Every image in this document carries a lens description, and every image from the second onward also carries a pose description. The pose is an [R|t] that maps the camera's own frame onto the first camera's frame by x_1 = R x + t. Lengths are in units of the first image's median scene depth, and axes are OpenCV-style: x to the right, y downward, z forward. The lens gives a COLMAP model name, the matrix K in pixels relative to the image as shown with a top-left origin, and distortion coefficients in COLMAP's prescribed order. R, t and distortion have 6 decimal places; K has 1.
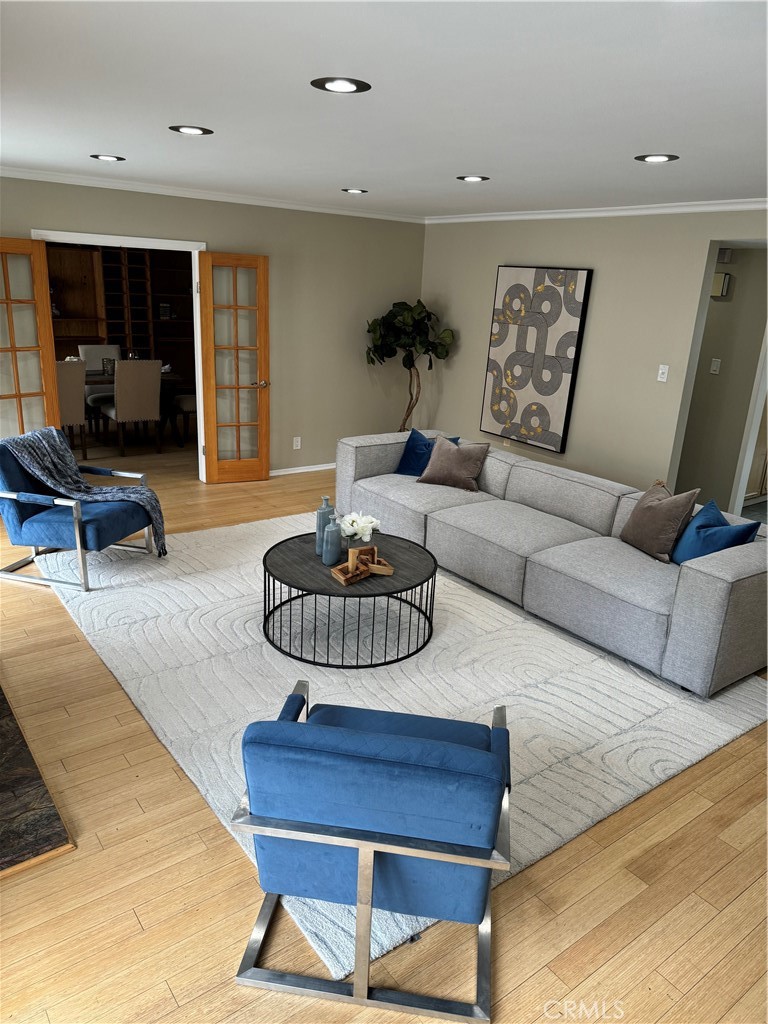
lens RADIAL K [[723.2, 0, 385.6], [0, 723.2, 518.5], [0, 0, 1]] dist [0.077715, -0.102772]
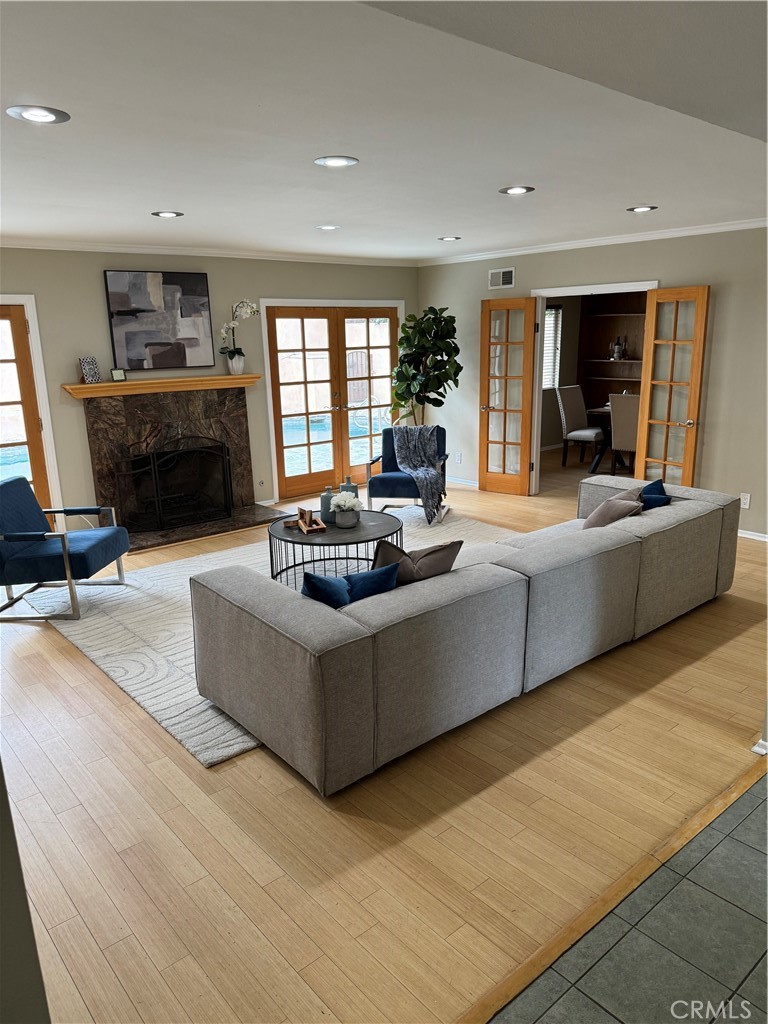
lens RADIAL K [[716.1, 0, 382.8], [0, 716.1, 543.4], [0, 0, 1]] dist [0.071103, -0.175066]
pose [[0.065382, 0.239861, -0.968603, 1.089744], [-0.294153, 0.932180, 0.210985, -0.188060], [0.953519, 0.271123, 0.131503, 0.838784]]
